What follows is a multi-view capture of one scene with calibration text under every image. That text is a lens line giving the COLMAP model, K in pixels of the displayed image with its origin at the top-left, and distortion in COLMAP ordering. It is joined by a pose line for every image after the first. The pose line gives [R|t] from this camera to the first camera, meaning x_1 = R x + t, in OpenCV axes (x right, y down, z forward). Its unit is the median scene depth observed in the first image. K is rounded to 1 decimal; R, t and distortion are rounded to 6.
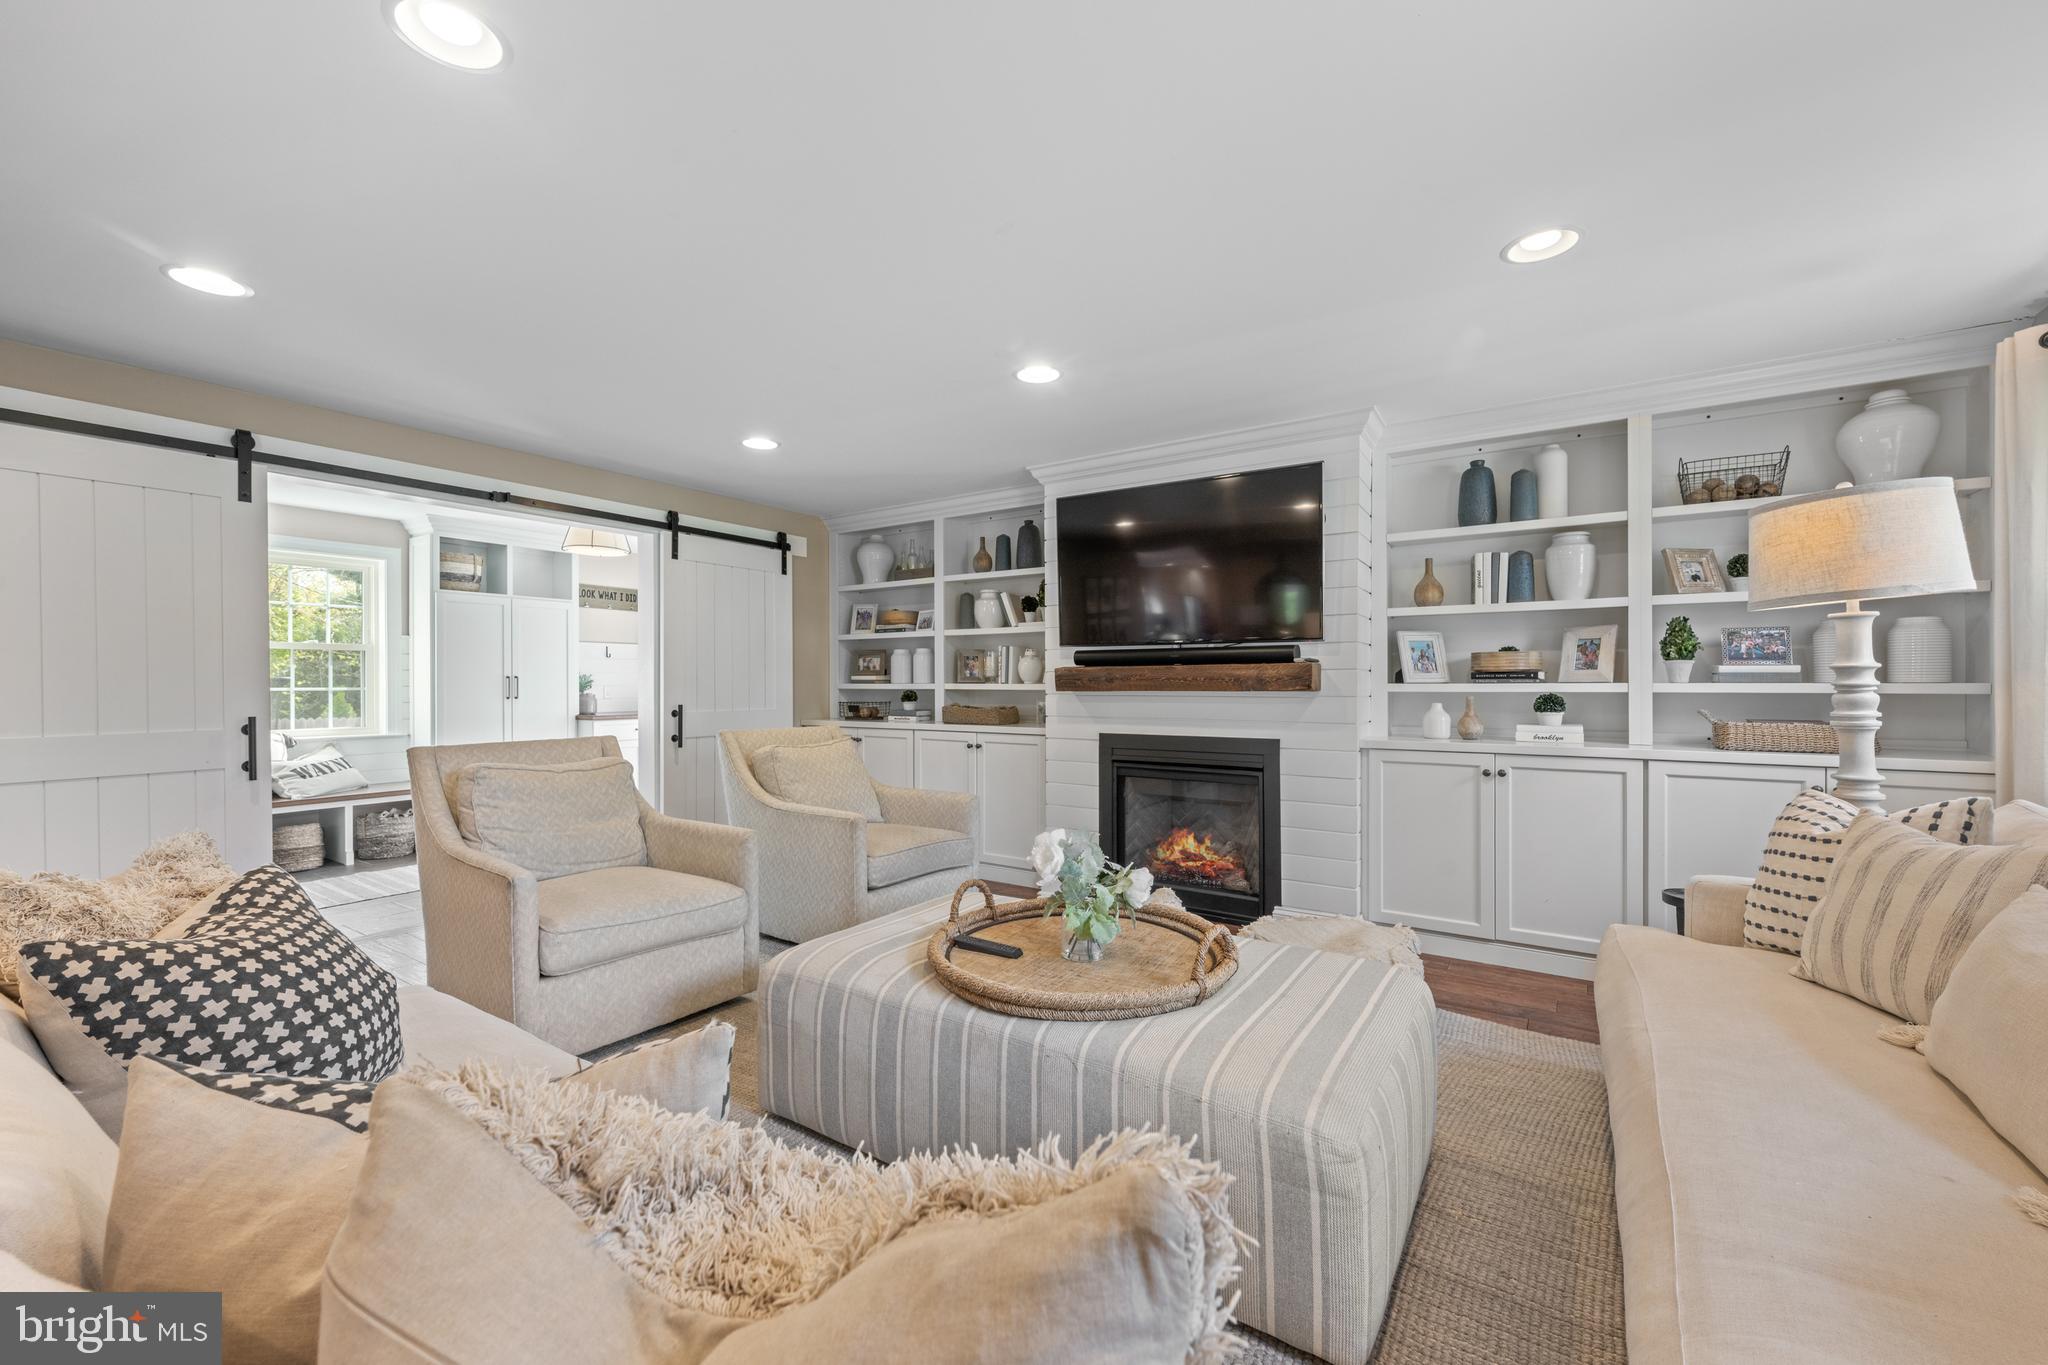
lens RADIAL K [[820.1, 0, 1019.5], [0, 820.1, 676.1], [0, 0, 1]] dist [-0.000808, -0.000122]
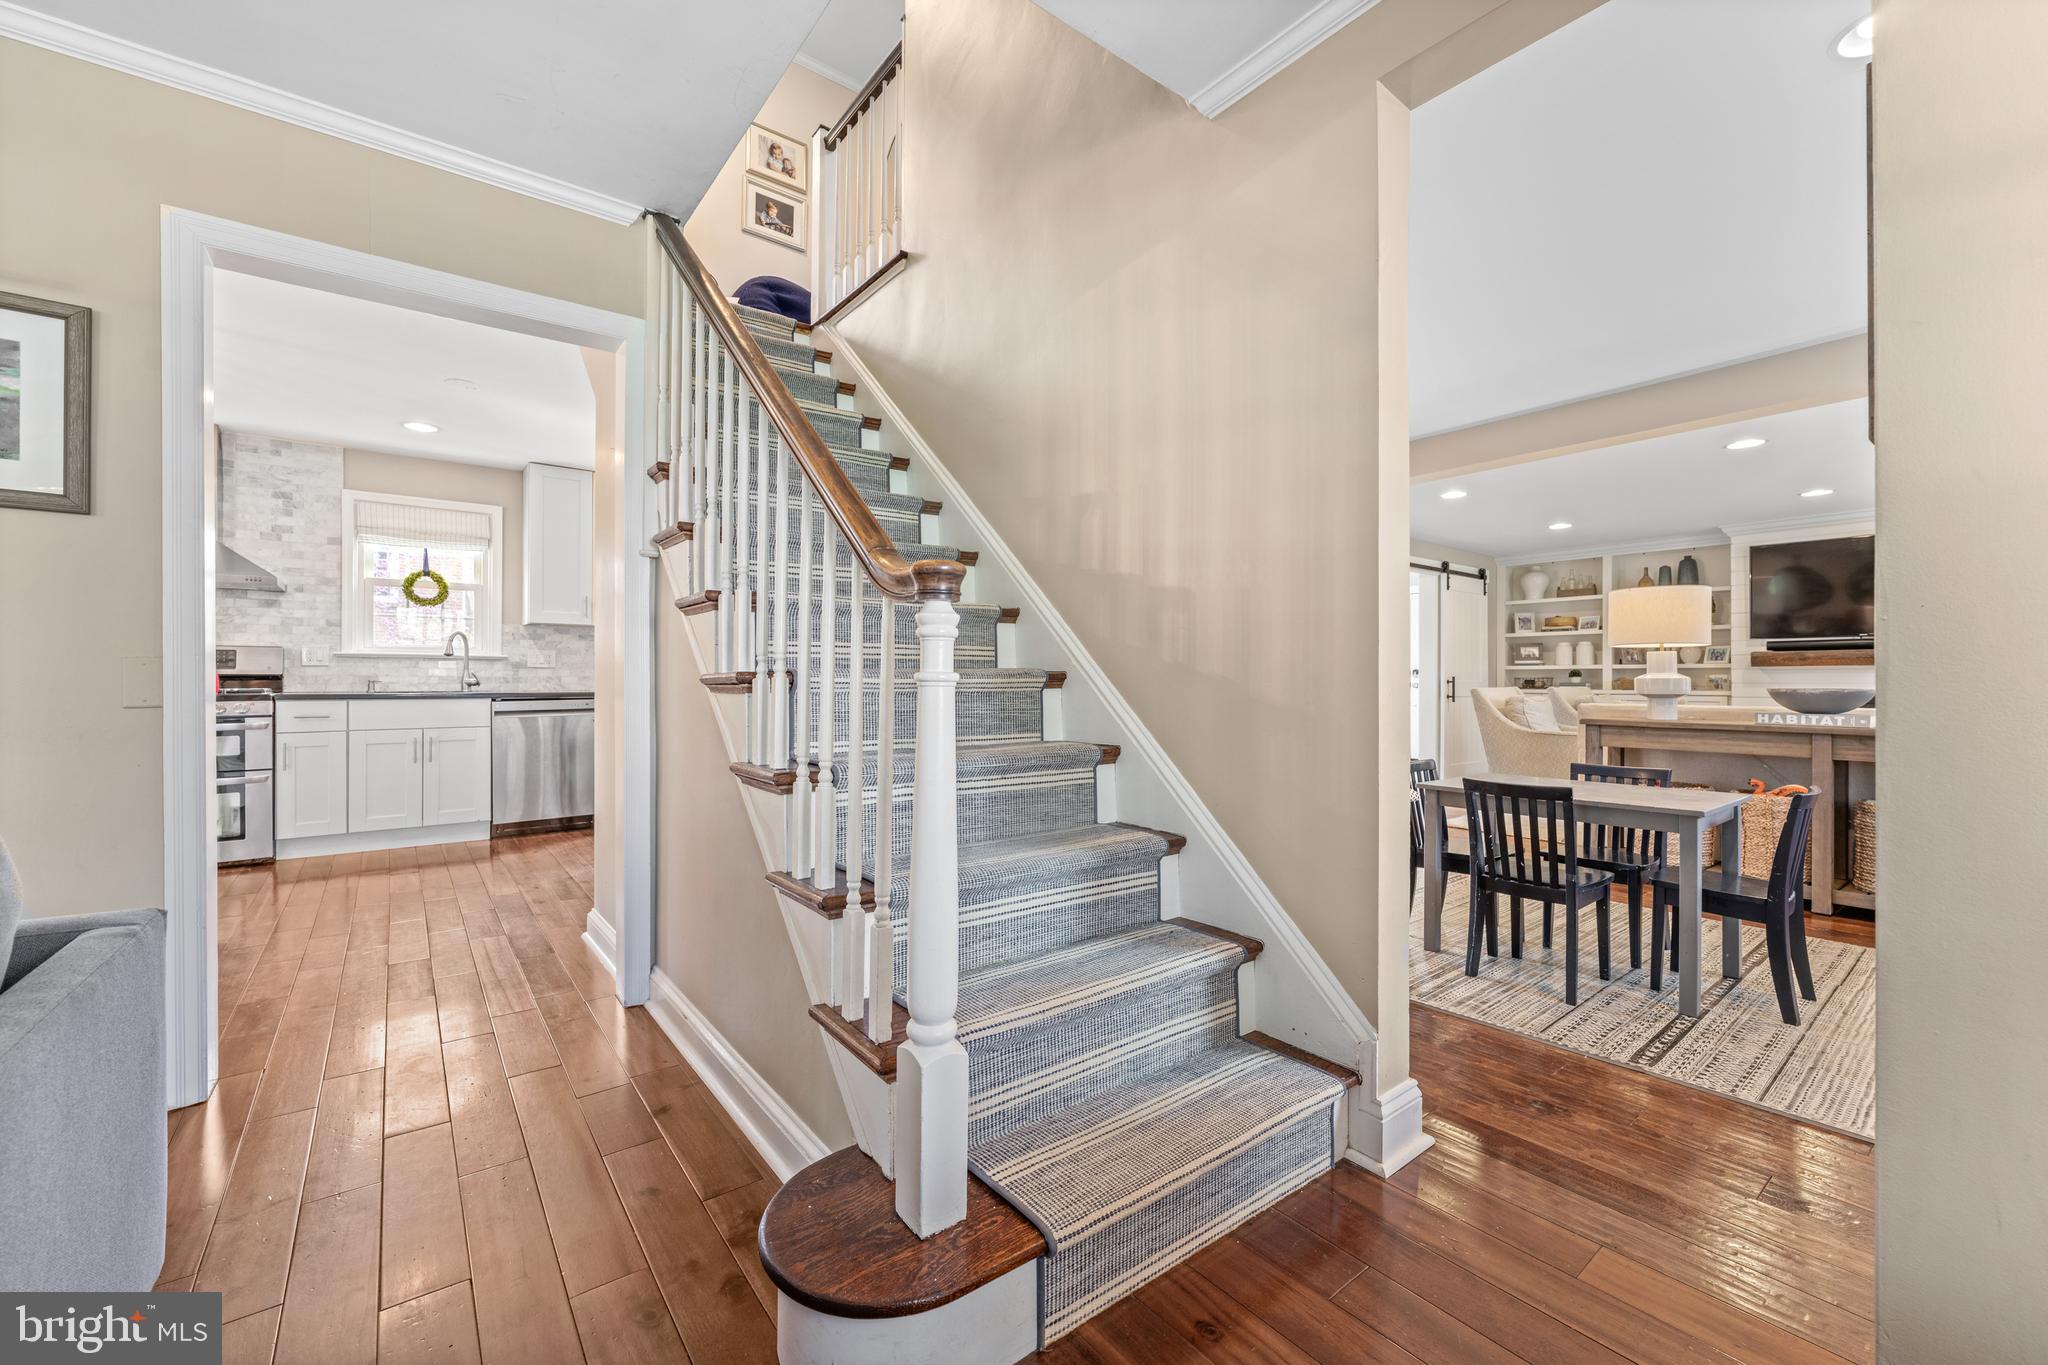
lens RADIAL K [[820.1, 0, 1013.7], [0, 820.1, 678.3], [0, 0, 1]] dist [-0.000808, -0.000122]
pose [[0.945903, 0.002176, -0.324443, -0.800476], [-0.000737, 0.999989, 0.004558, 0.035582], [0.324450, -0.004072, 0.945894, -0.989124]]
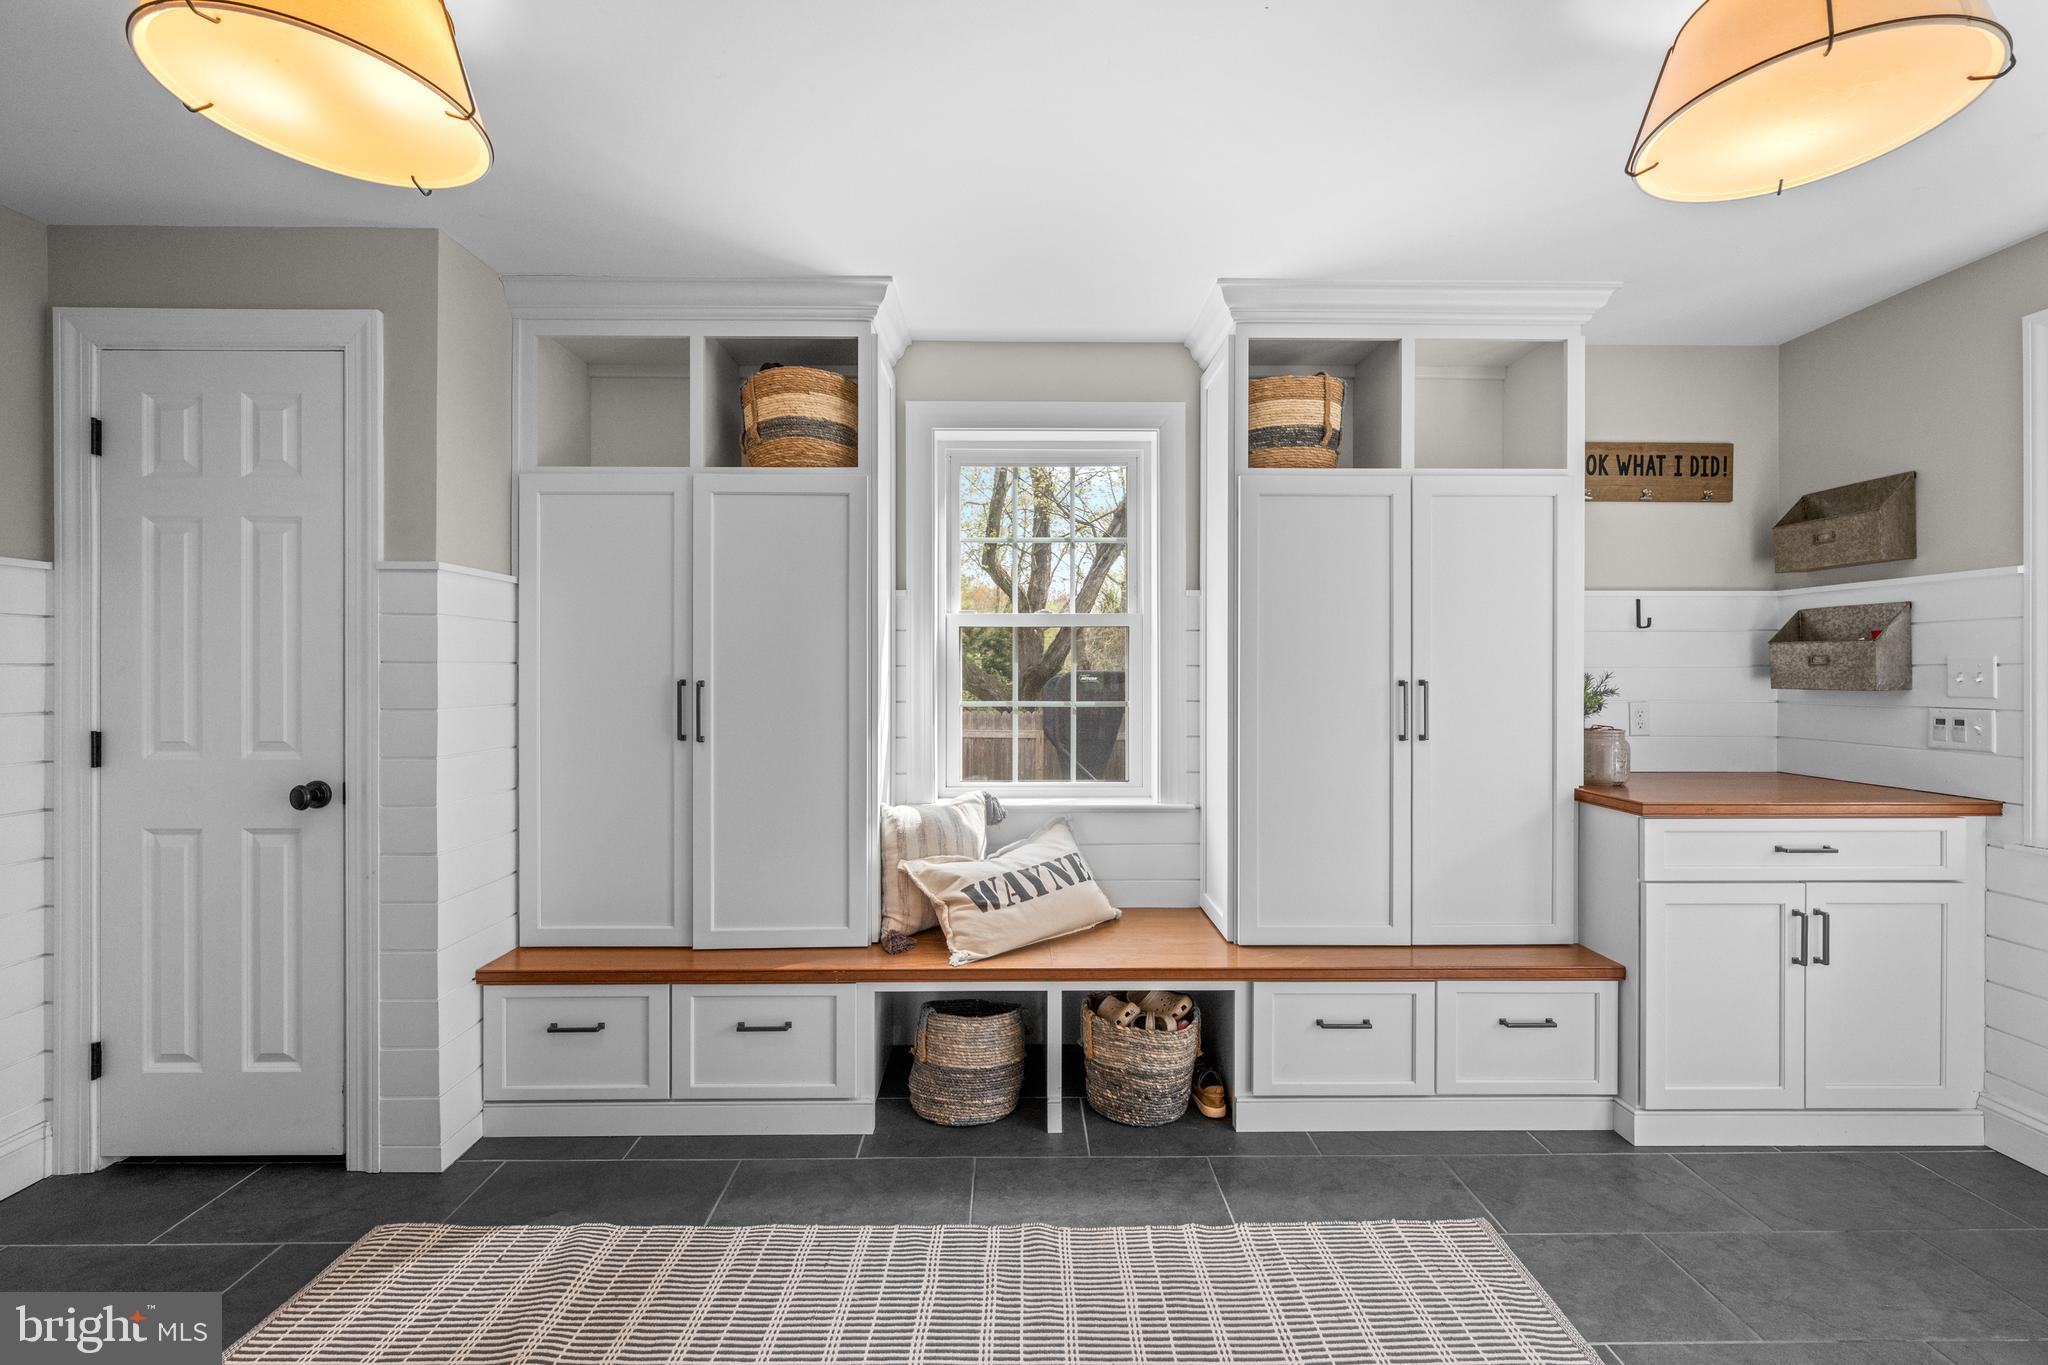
lens RADIAL K [[820.1, 0, 1012.1], [0, 820.1, 679.3], [0, 0, 1]] dist [-0.000808, -0.000122]
pose [[0.558430, 0.006171, -0.829529, -0.576599], [0.003989, 0.999941, 0.010124, -0.007557], [0.829542, -0.008963, 0.558373, 0.896503]]
